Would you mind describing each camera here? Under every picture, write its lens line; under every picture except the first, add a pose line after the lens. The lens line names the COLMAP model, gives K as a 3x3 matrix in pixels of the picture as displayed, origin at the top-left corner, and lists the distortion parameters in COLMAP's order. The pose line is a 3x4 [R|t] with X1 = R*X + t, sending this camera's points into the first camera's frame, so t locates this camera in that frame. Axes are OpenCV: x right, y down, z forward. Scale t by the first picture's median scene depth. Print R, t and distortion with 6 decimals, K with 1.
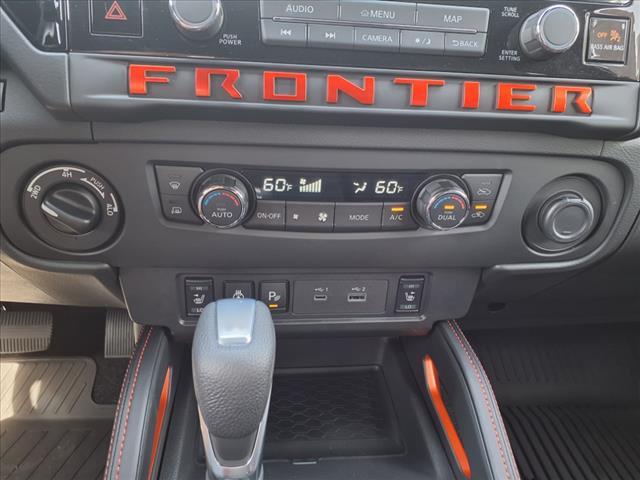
lens RADIAL K [[524.7, 0, 320.0], [0, 524.7, 240.0], [0, 0, 1]] dist [-0.001247, -0.002719]
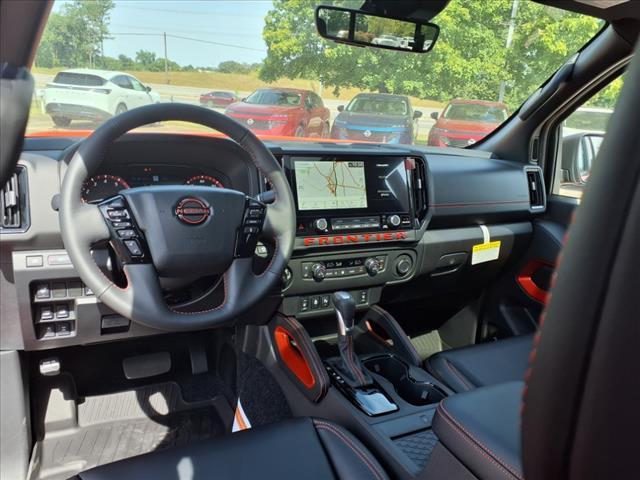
lens RADIAL K [[524.7, 0, 320.0], [0, 524.7, 240.0], [0, 0, 1]] dist [-0.001247, -0.002719]
pose [[0.928960, -0.098972, 0.356704, -1.590534], [0.165567, 0.972929, -0.161234, 0.331607], [-0.331090, 0.208839, 0.920199, -2.588125]]
